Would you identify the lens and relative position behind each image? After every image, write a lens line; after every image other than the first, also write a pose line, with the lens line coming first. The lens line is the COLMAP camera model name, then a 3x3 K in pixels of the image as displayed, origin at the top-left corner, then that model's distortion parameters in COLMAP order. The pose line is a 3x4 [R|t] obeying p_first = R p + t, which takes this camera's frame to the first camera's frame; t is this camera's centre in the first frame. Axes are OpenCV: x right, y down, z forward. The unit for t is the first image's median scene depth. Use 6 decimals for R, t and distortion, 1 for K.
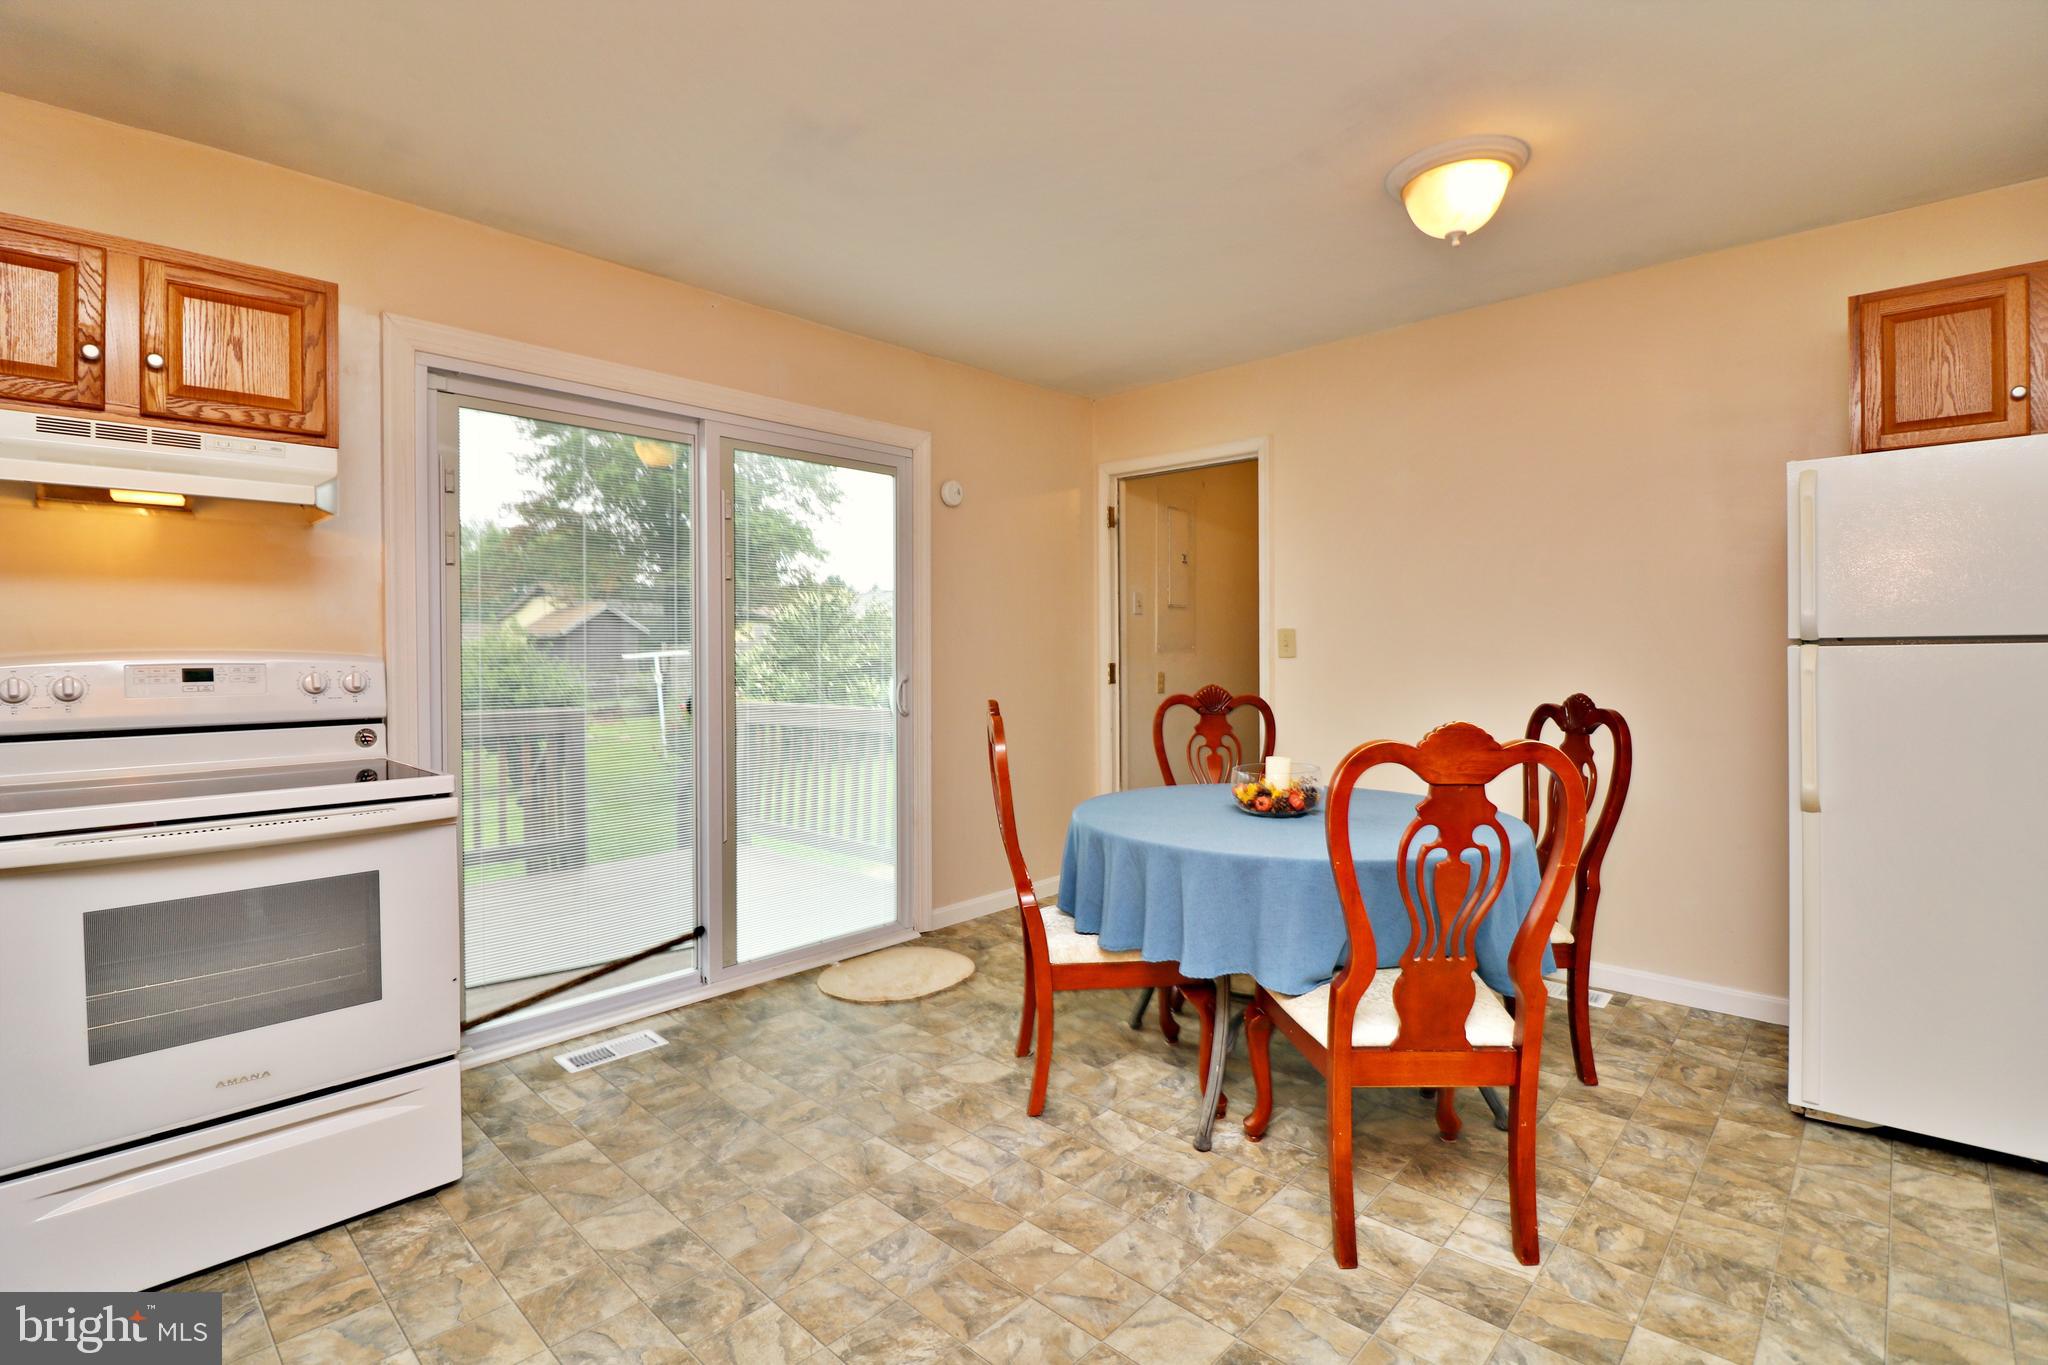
lens RADIAL K [[922.3, 0, 1016.6], [0, 922.3, 659.9], [0, 0, 1]] dist [0.001779, -0.011526]
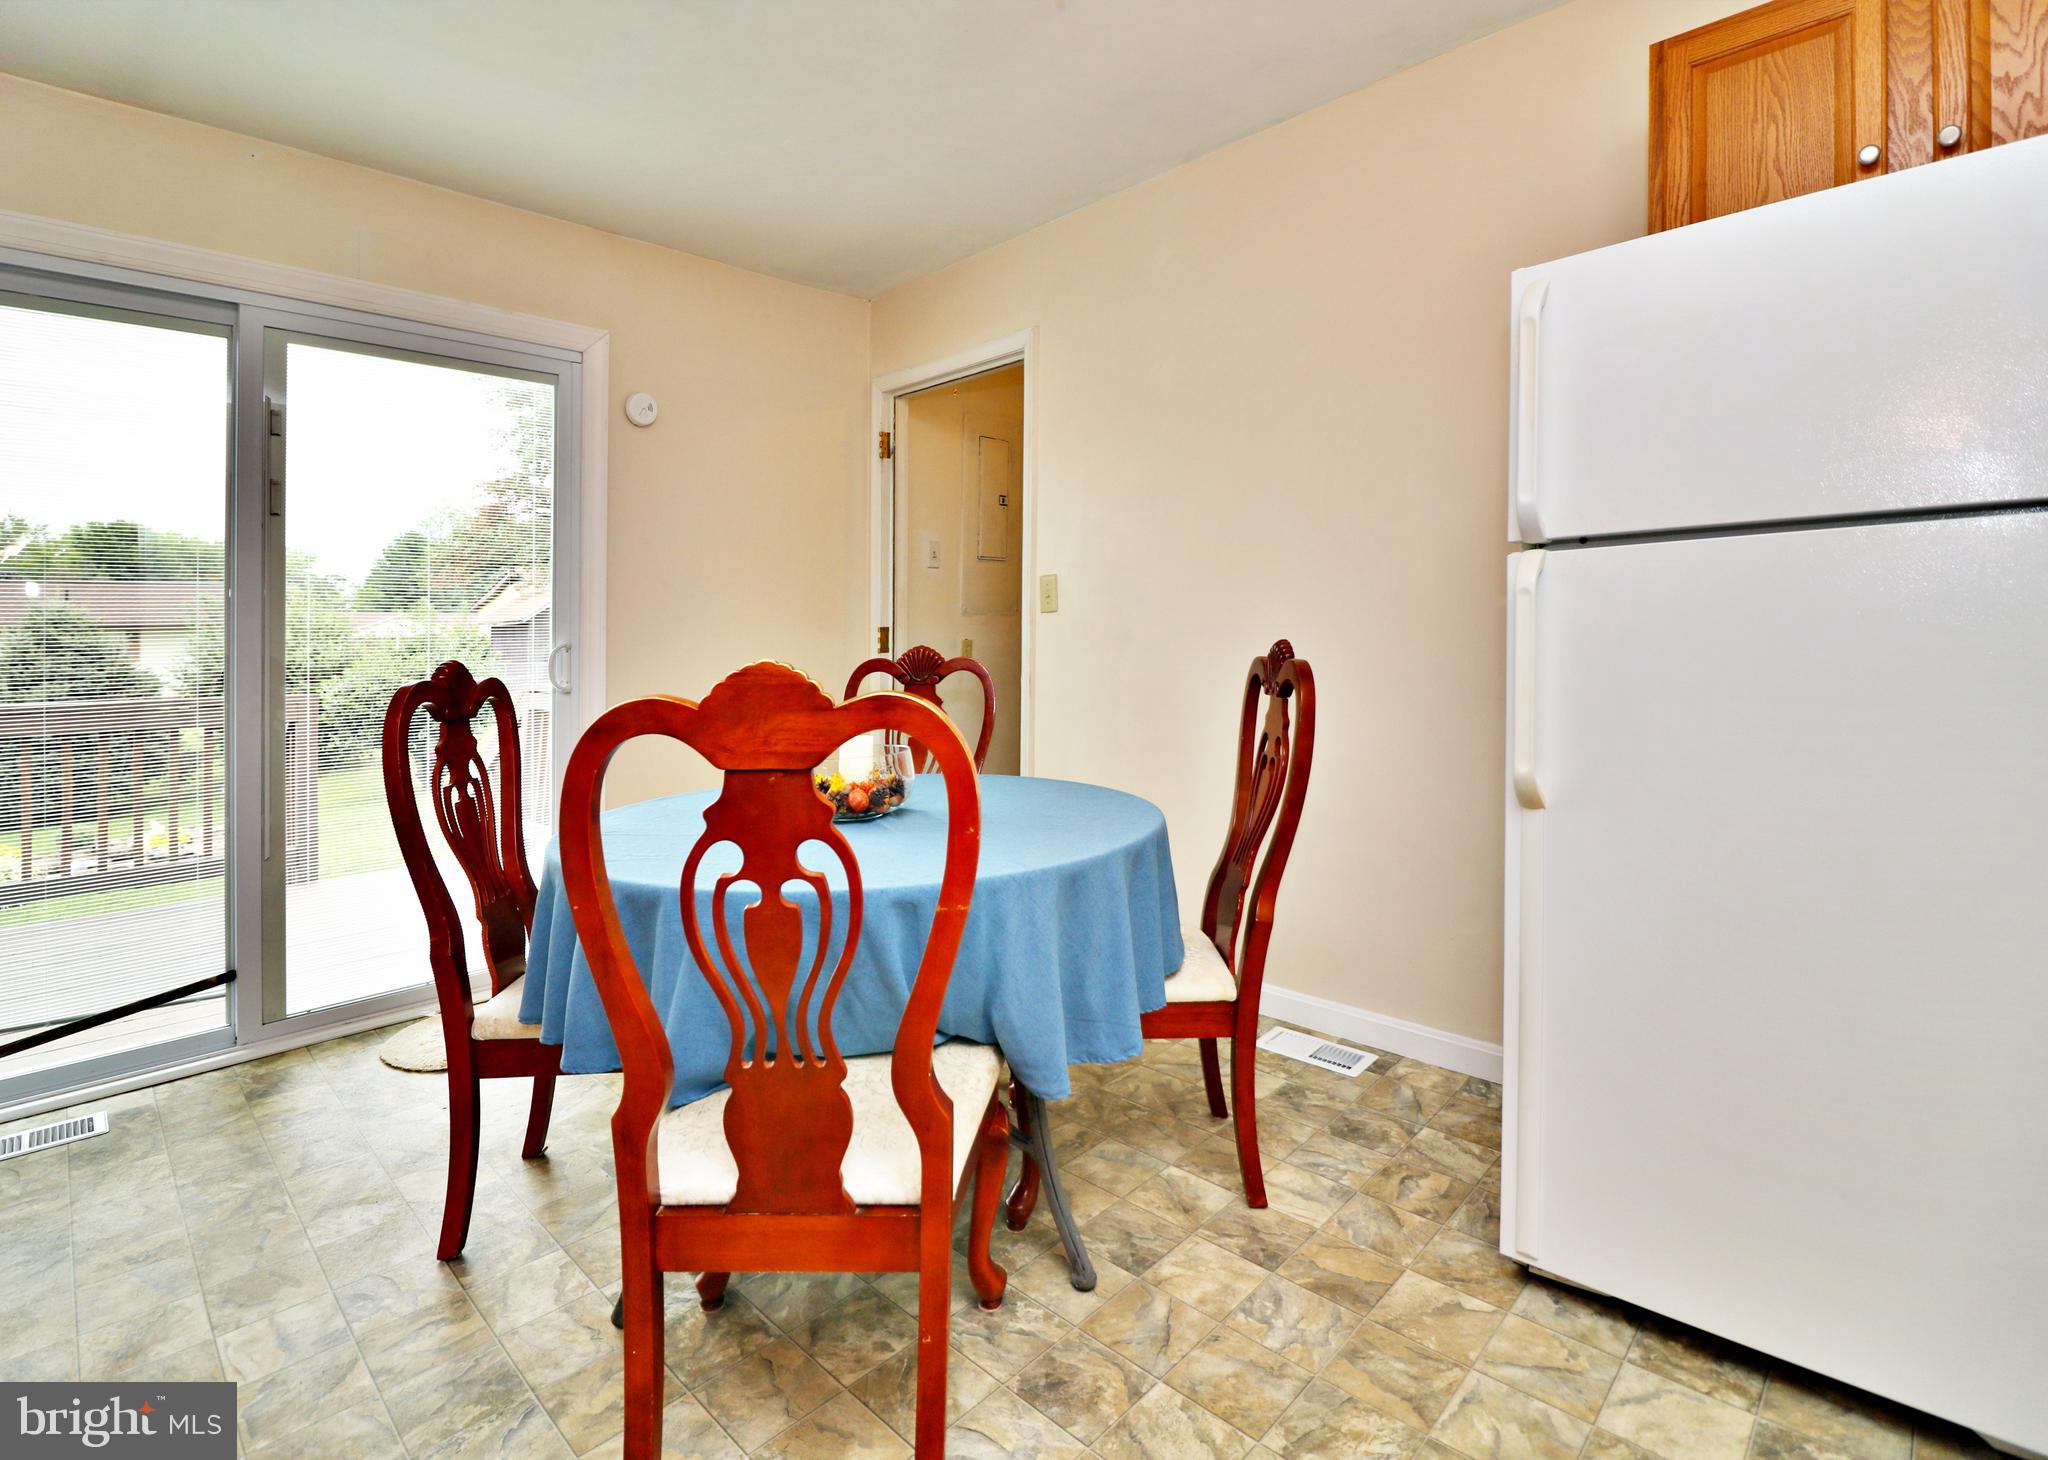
lens RADIAL K [[988.8, 0, 1032.0], [0, 988.8, 664.4], [0, 0, 1]] dist [0.016650, -0.024939]
pose [[0.999918, -0.012324, 0.003608, 0.504754], [0.012247, 0.999710, 0.020758, 0.045324], [-0.003862, -0.020712, 0.999778, 0.298281]]
